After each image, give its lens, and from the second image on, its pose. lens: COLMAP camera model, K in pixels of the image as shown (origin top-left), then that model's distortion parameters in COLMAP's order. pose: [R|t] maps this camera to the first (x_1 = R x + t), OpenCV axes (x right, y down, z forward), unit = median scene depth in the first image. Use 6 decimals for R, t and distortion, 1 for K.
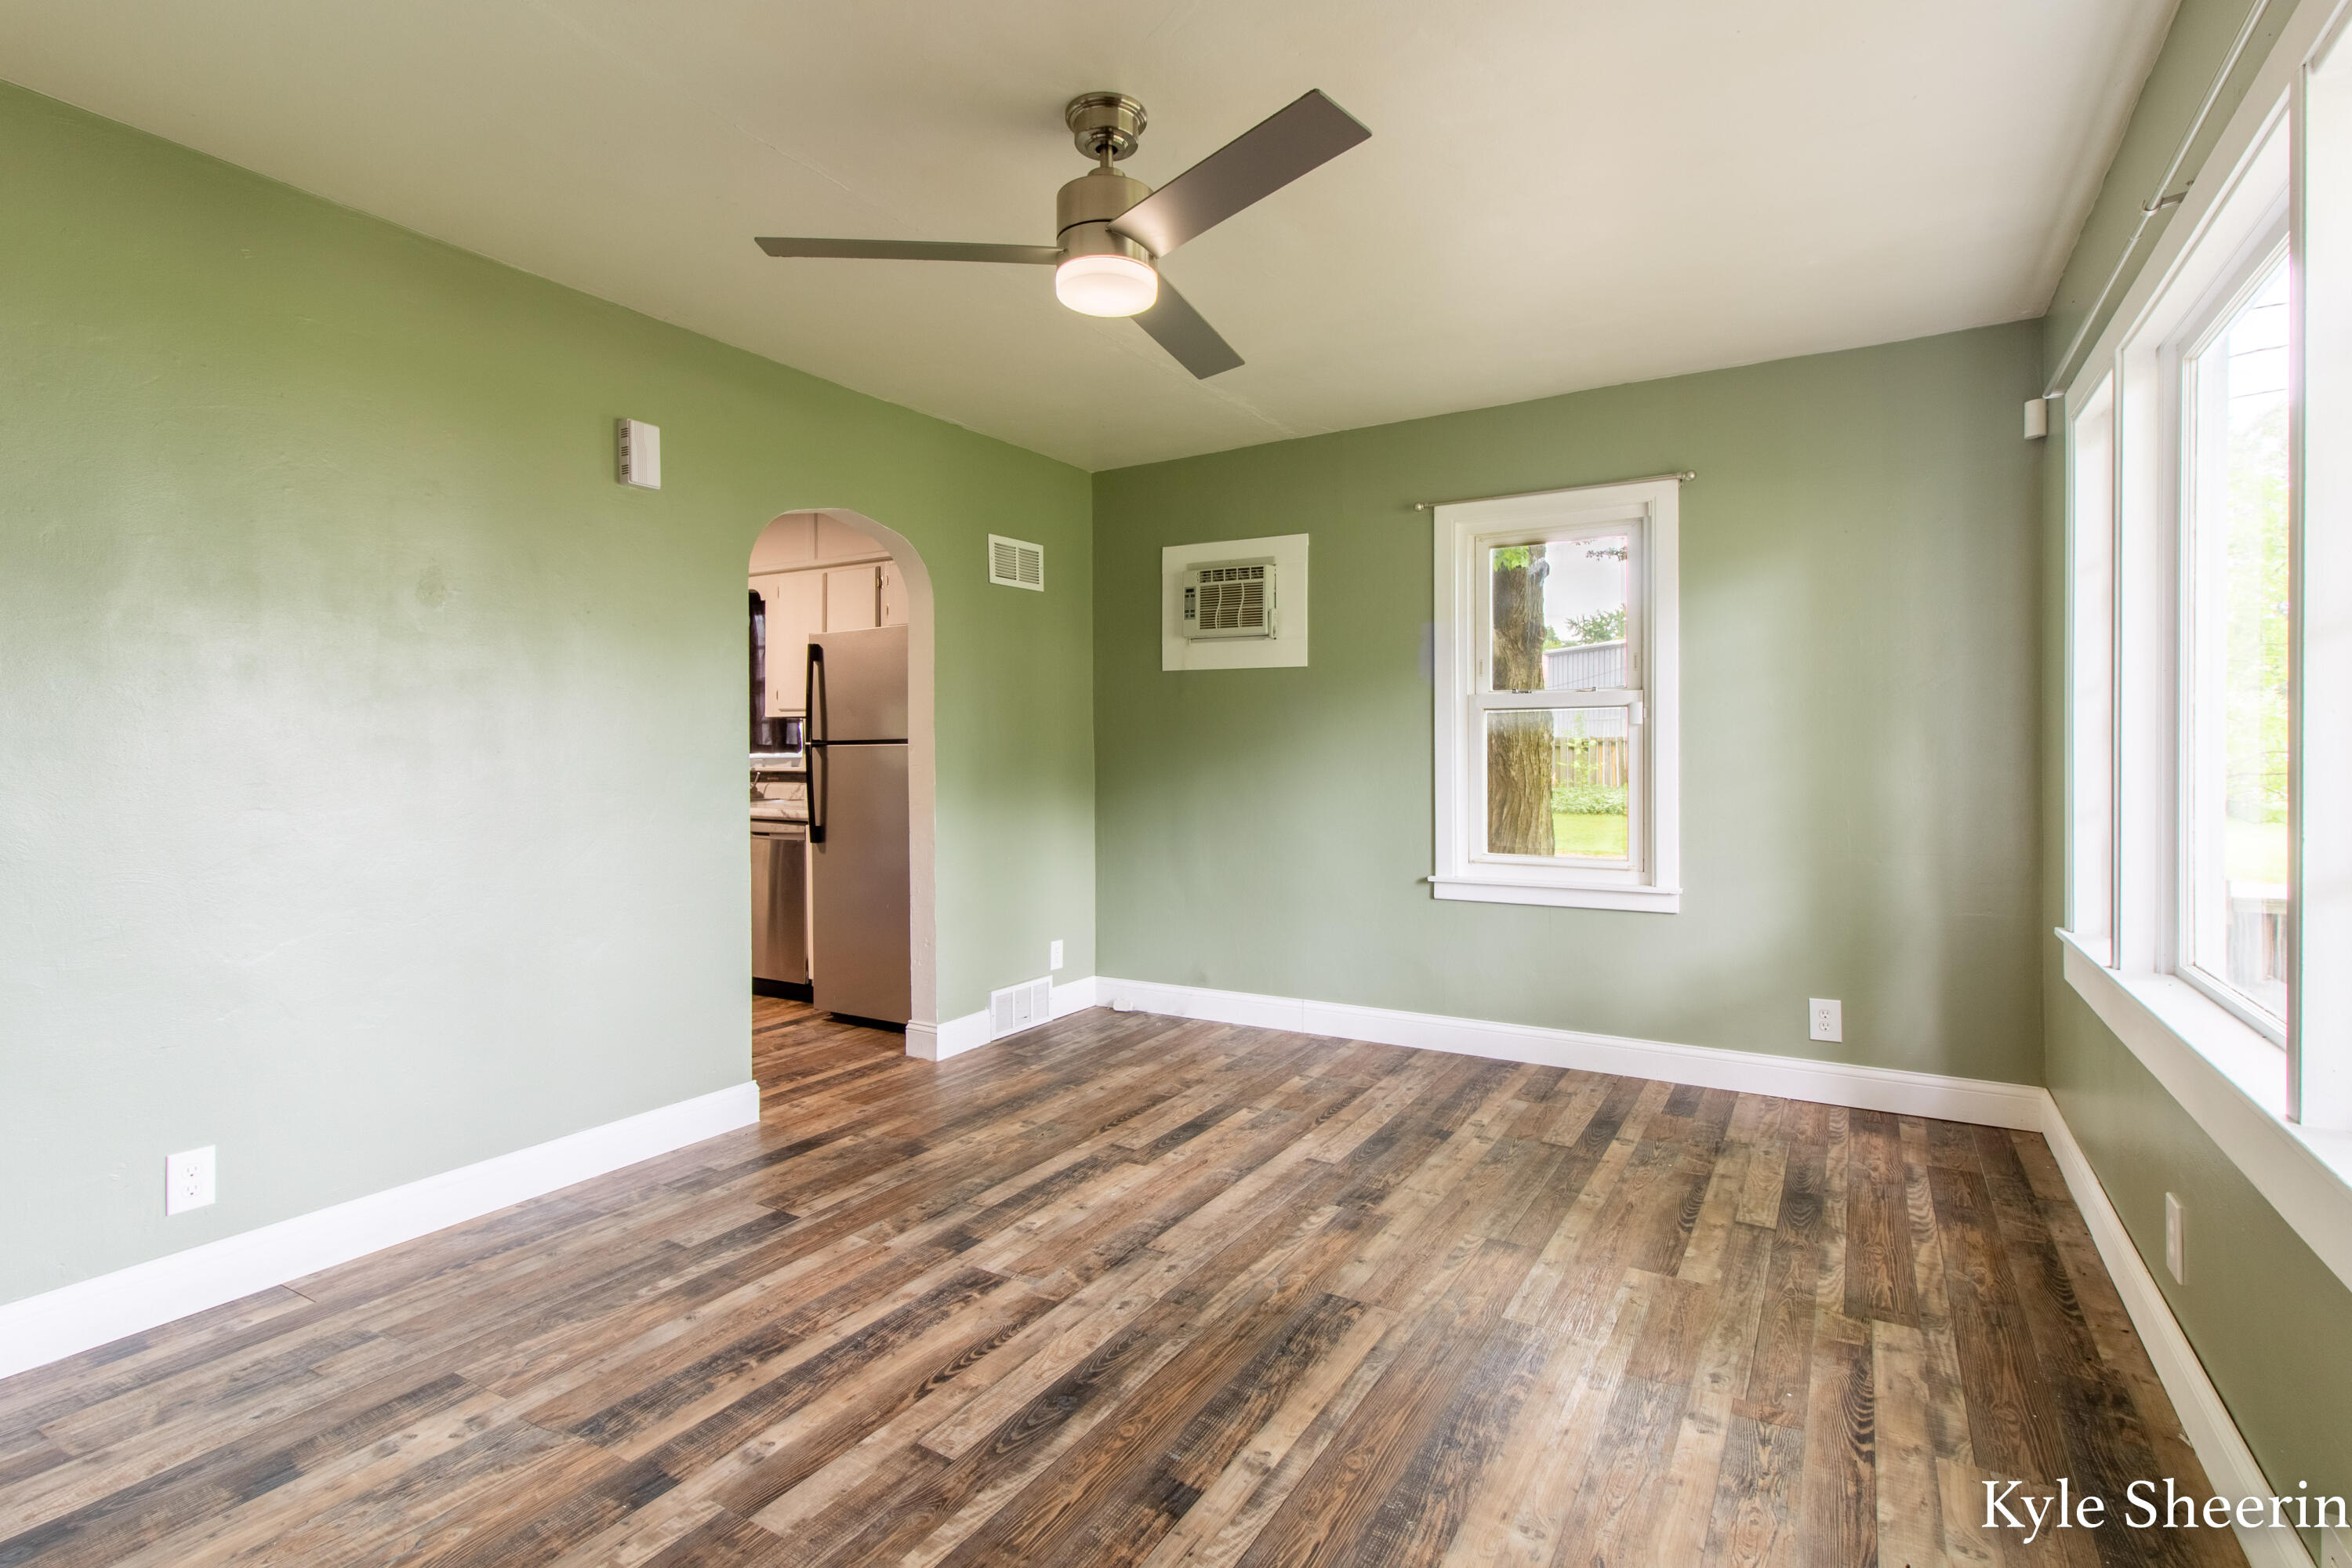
lens RADIAL K [[1103.4, 0, 1185.3], [0, 1103.4, 770.8], [0, 0, 1]] dist [0.004669, 0.000460]
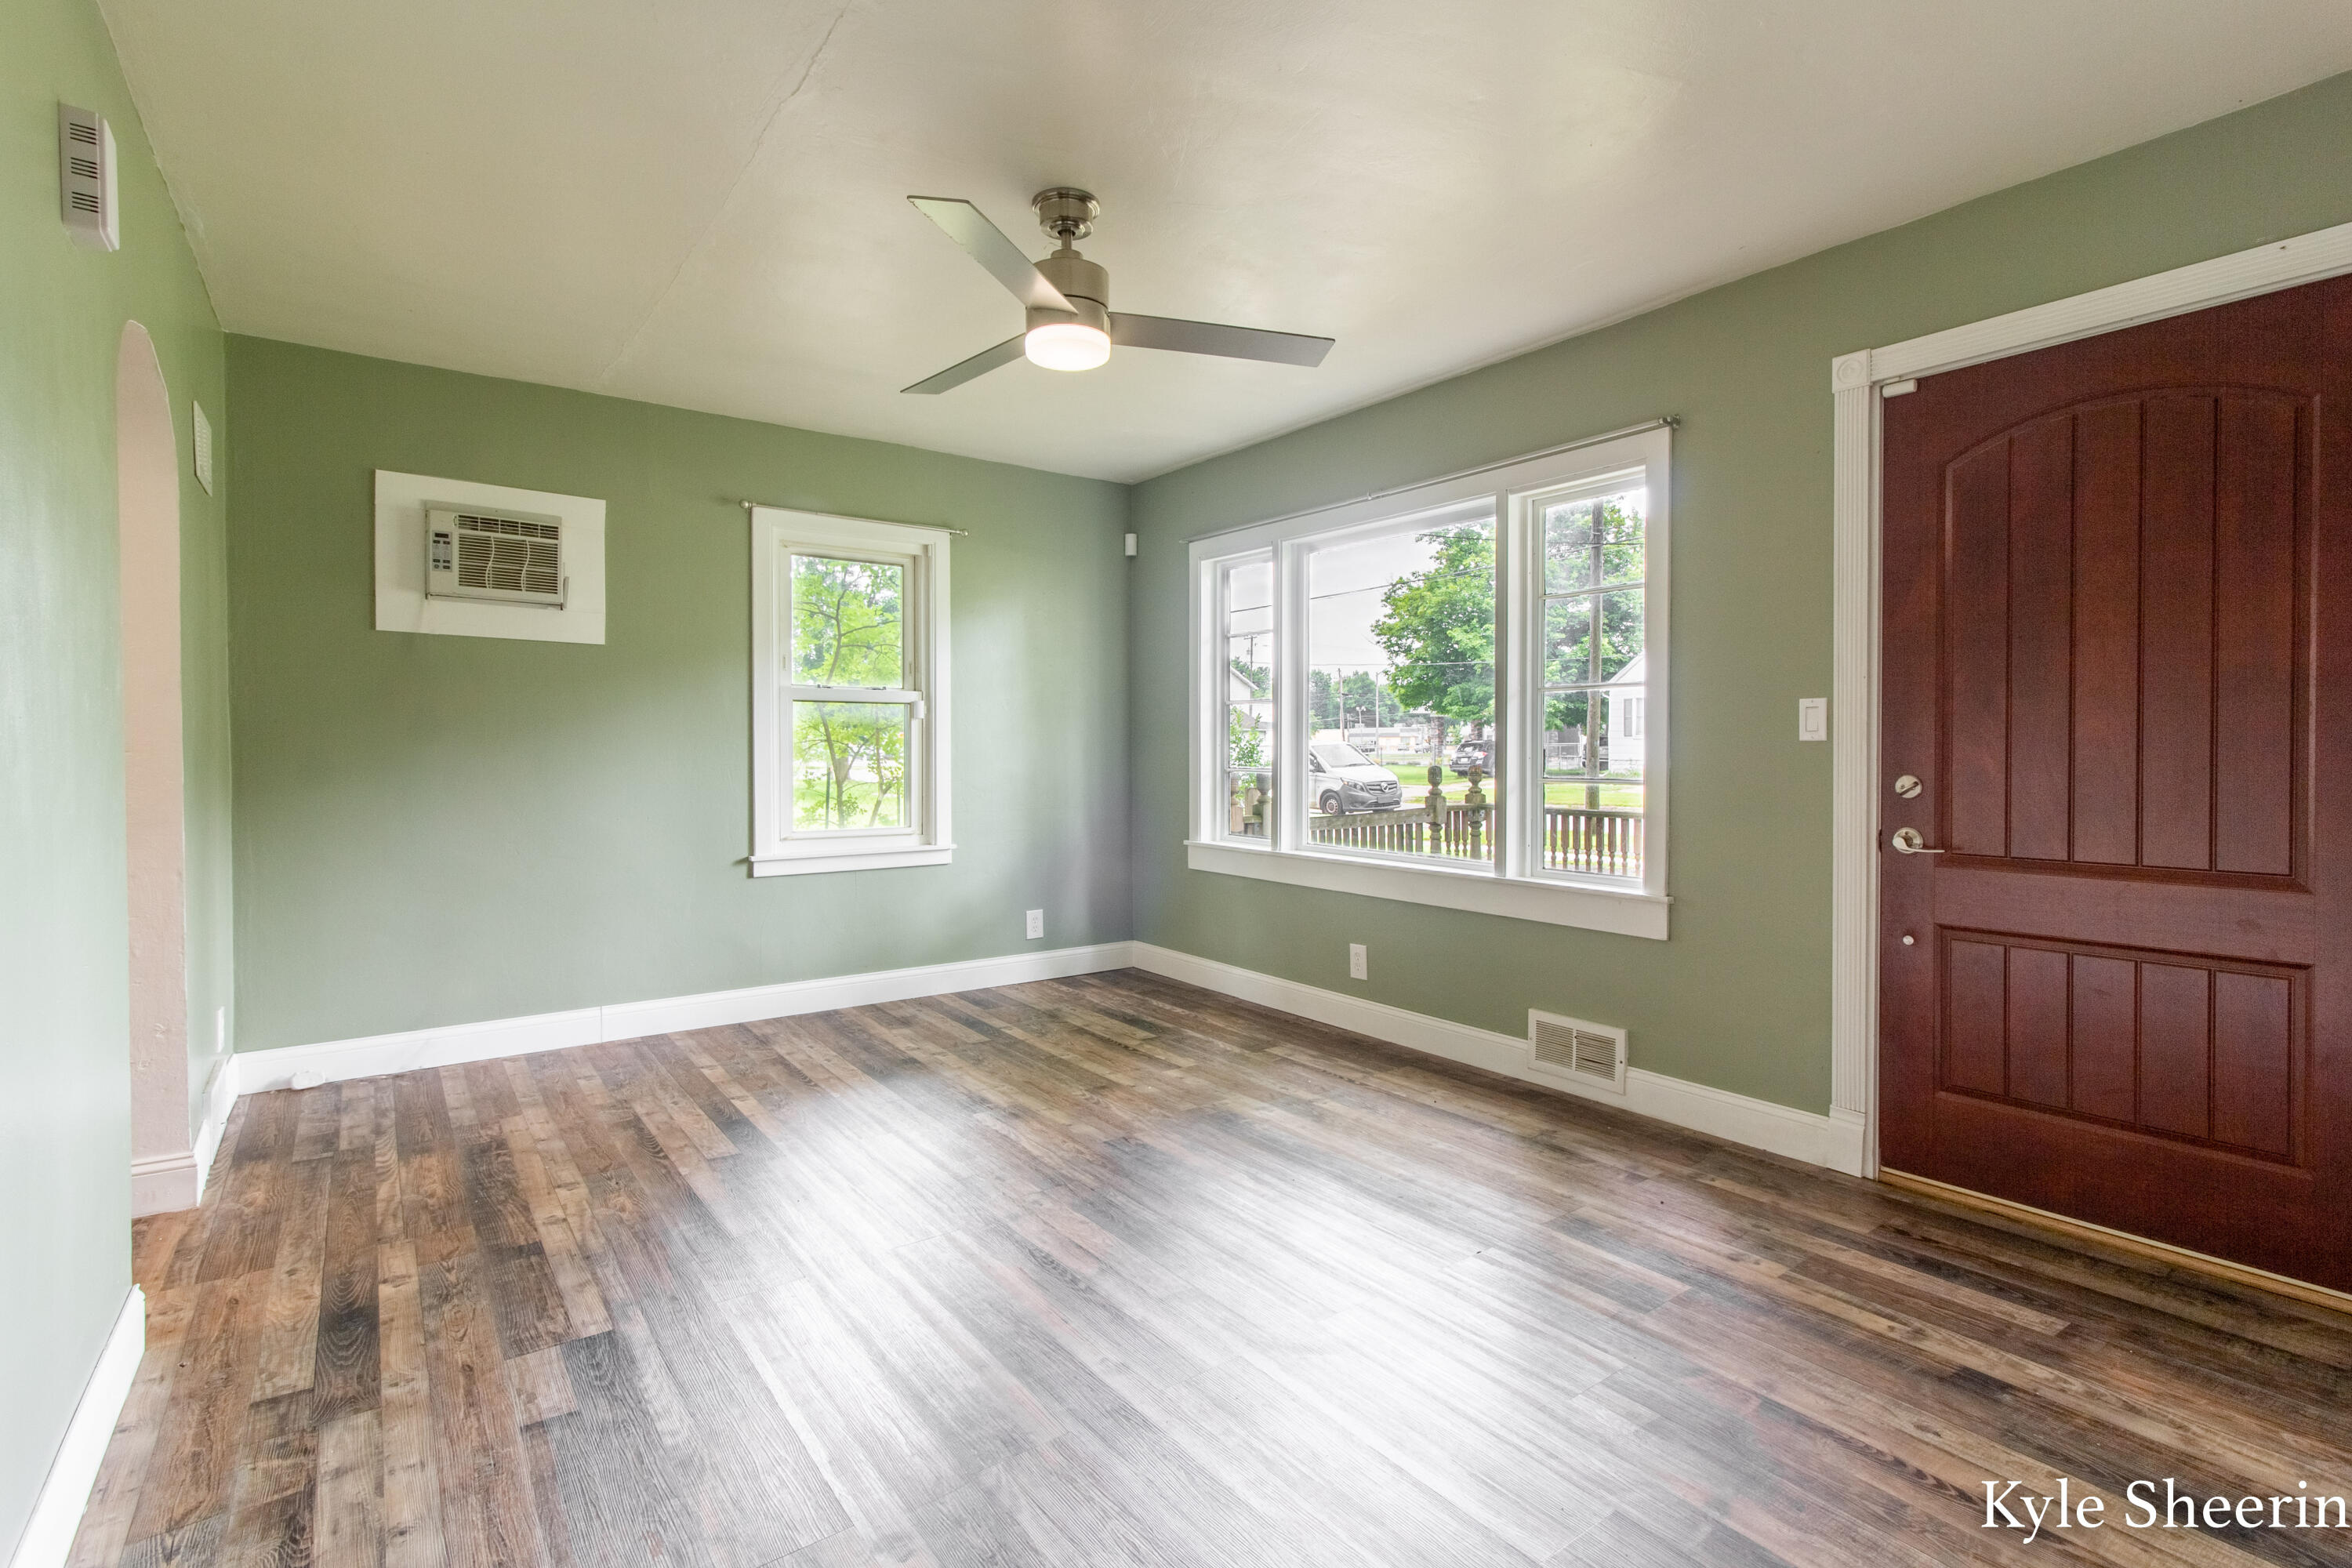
lens RADIAL K [[1103.4, 0, 1152.6], [0, 1103.4, 769.0], [0, 0, 1]] dist [0.004669, 0.000460]
pose [[0.406638, -0.013910, 0.913484, -0.905725], [0.010005, 0.999892, 0.010771, 0.006778], [-0.913535, 0.004760, 0.406733, 0.340491]]
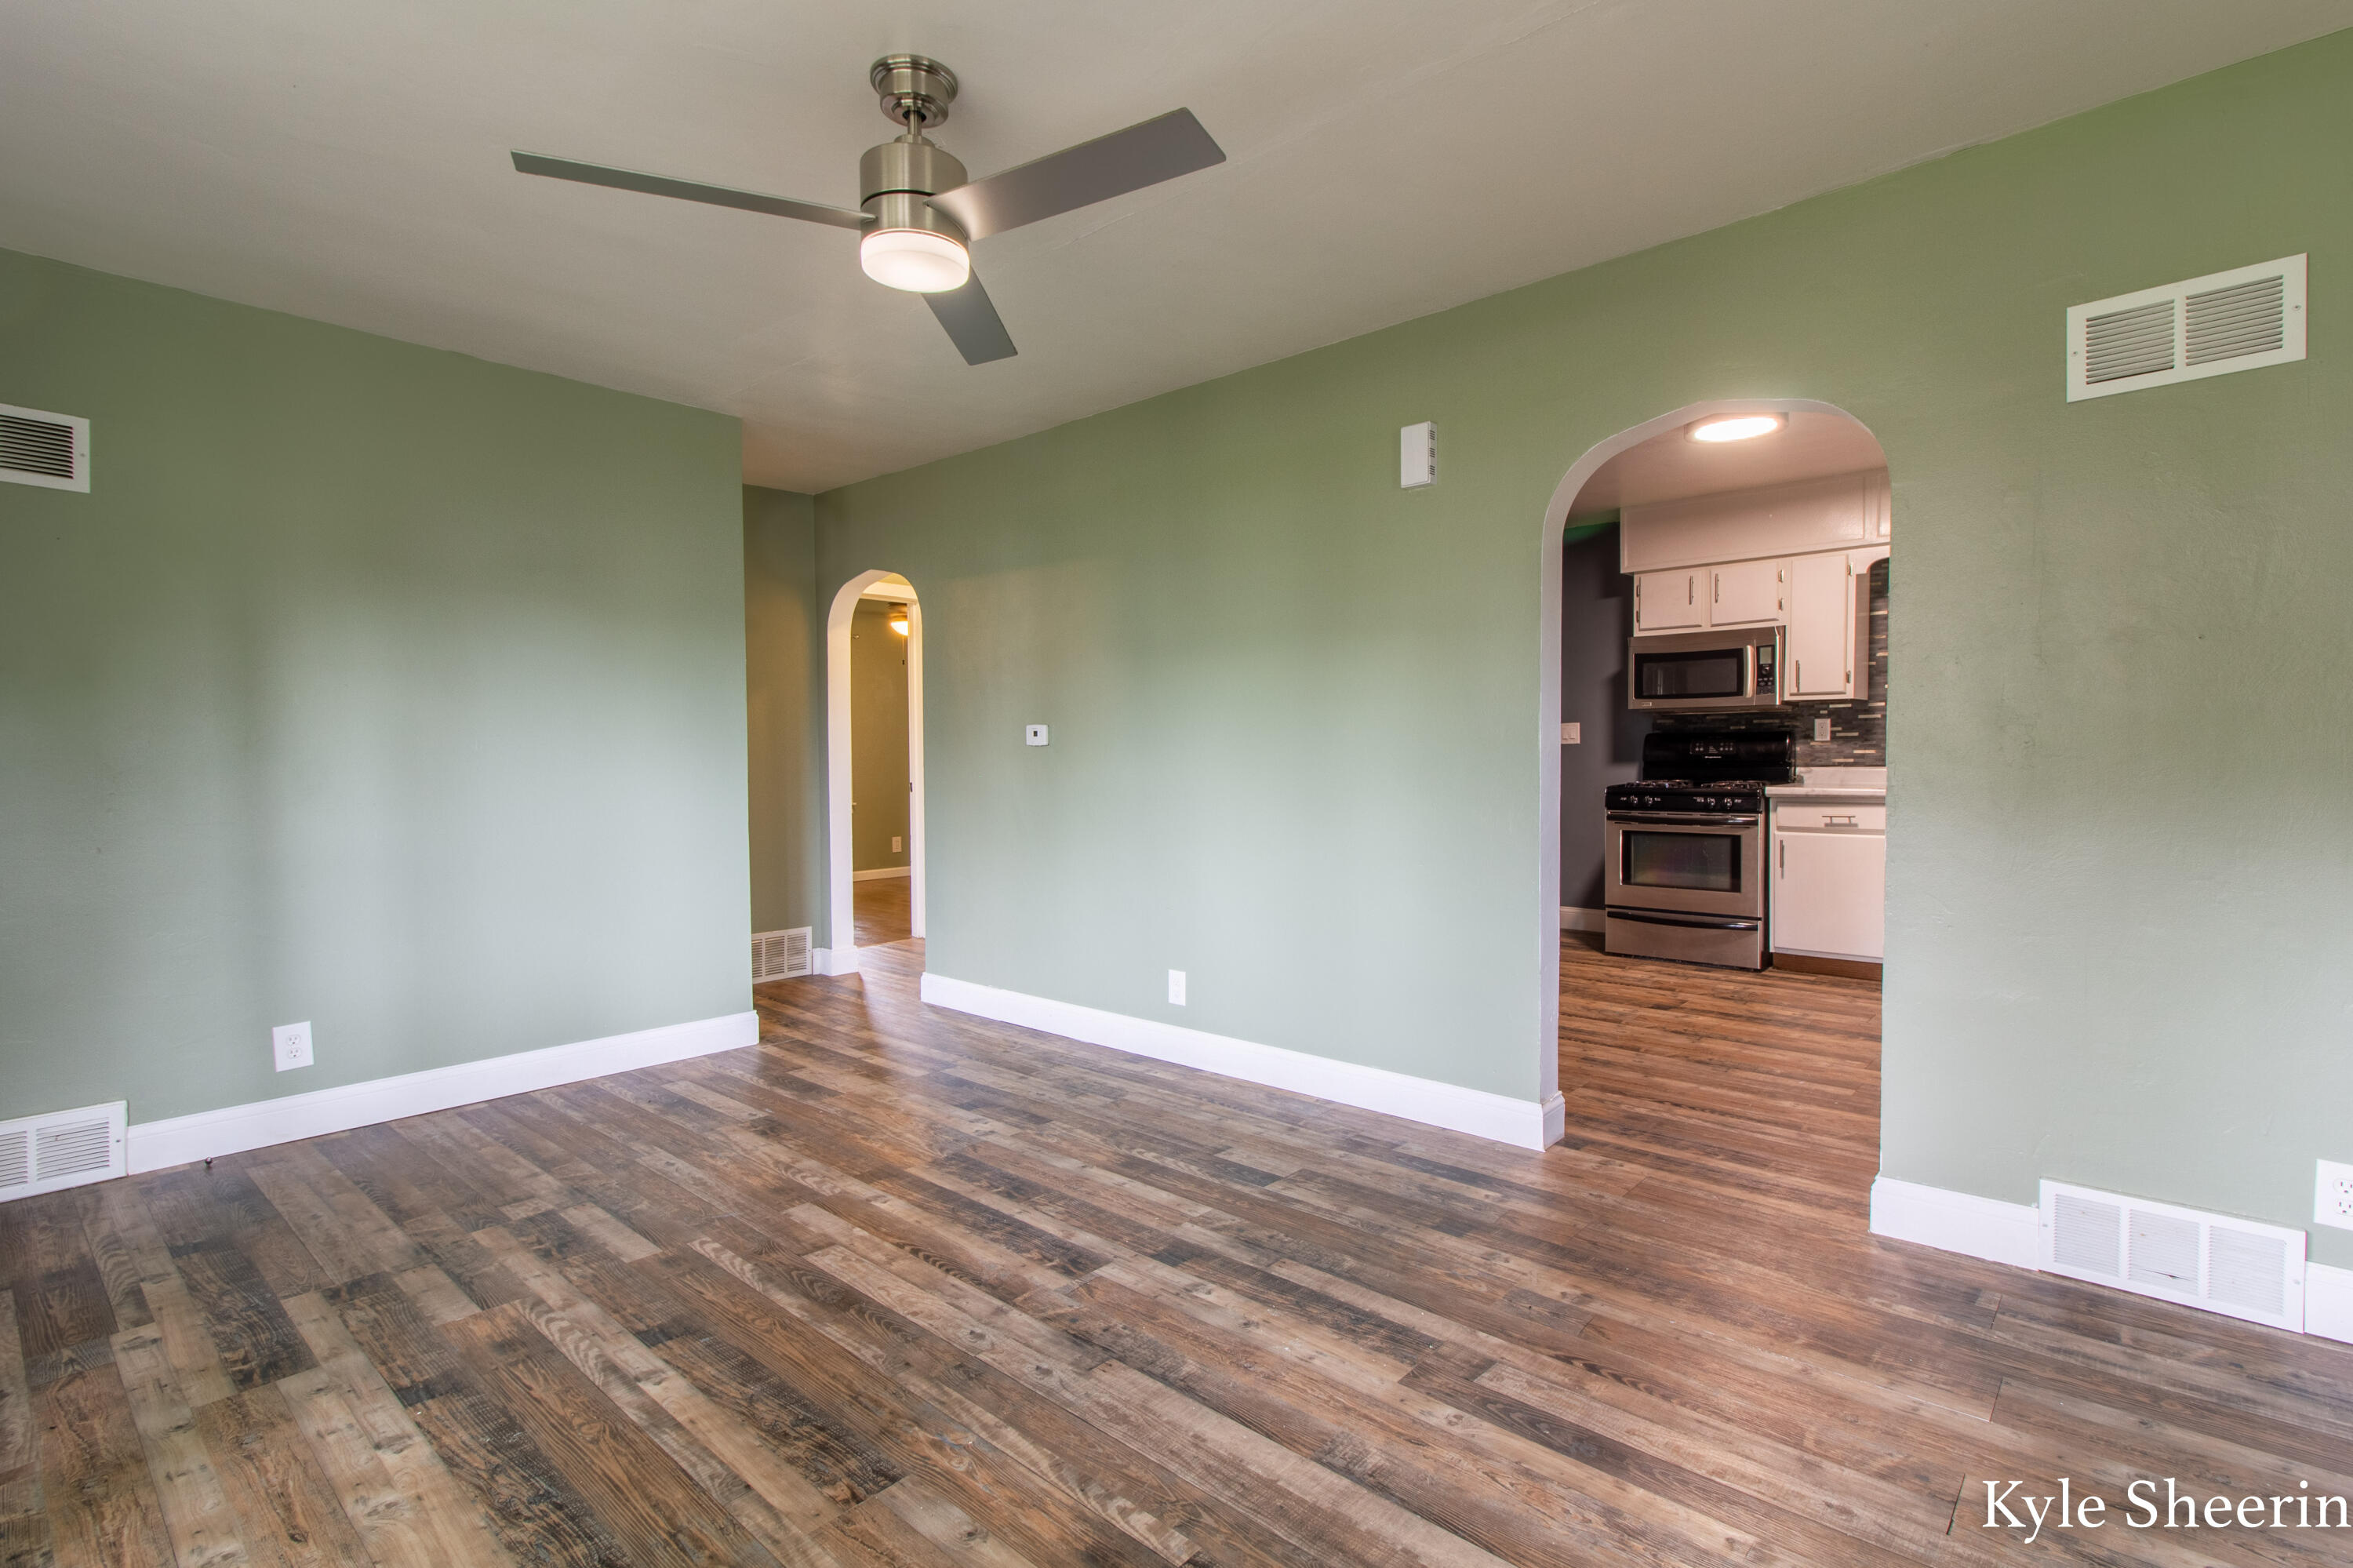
lens RADIAL K [[1103.9, 0, 1192.4], [0, 1103.9, 808.0], [0, 0, 1]] dist [0.004669, 0.000460]
pose [[-0.175472, 0.057972, -0.982776, 0.679762], [-0.003578, 0.998221, 0.059522, -0.016927], [0.984478, 0.013961, -0.174952, 1.123485]]
